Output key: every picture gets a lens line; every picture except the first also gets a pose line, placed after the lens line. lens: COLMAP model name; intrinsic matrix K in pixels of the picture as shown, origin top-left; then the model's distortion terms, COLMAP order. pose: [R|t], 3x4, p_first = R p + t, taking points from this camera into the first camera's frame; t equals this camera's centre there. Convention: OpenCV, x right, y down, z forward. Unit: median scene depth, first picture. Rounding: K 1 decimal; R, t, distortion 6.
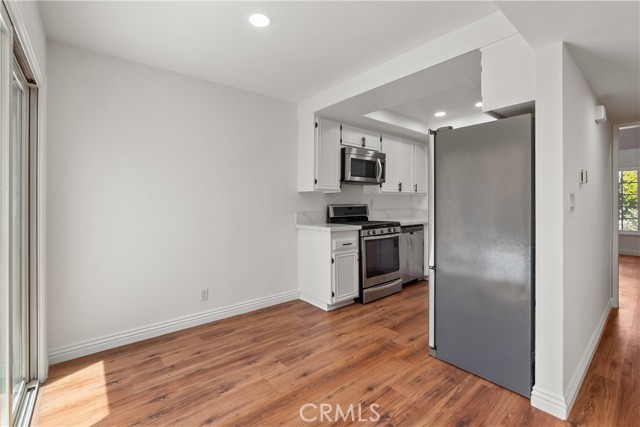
lens RADIAL K [[282.1, 0, 318.3], [0, 282.1, 206.9], [0, 0, 1]] dist [0.003154, 0.000125]
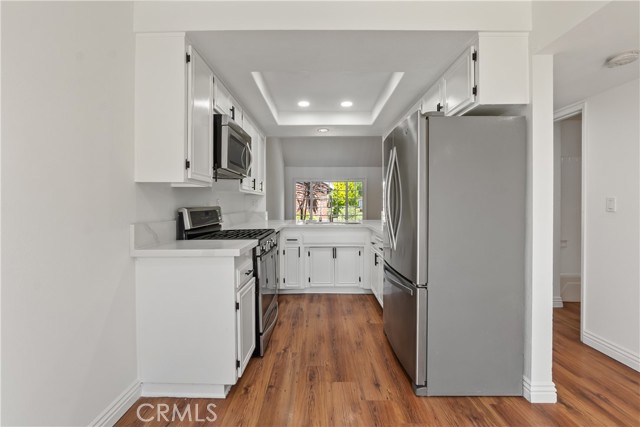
lens RADIAL K [[282.4, 0, 314.5], [0, 282.4, 209.2], [0, 0, 1]] dist [-0.005343, 0.001867]
pose [[0.643862, -0.012576, 0.765038, -0.246300], [0.009443, 0.999919, 0.008489, -0.007190], [-0.765083, 0.001758, 0.643929, 0.445435]]
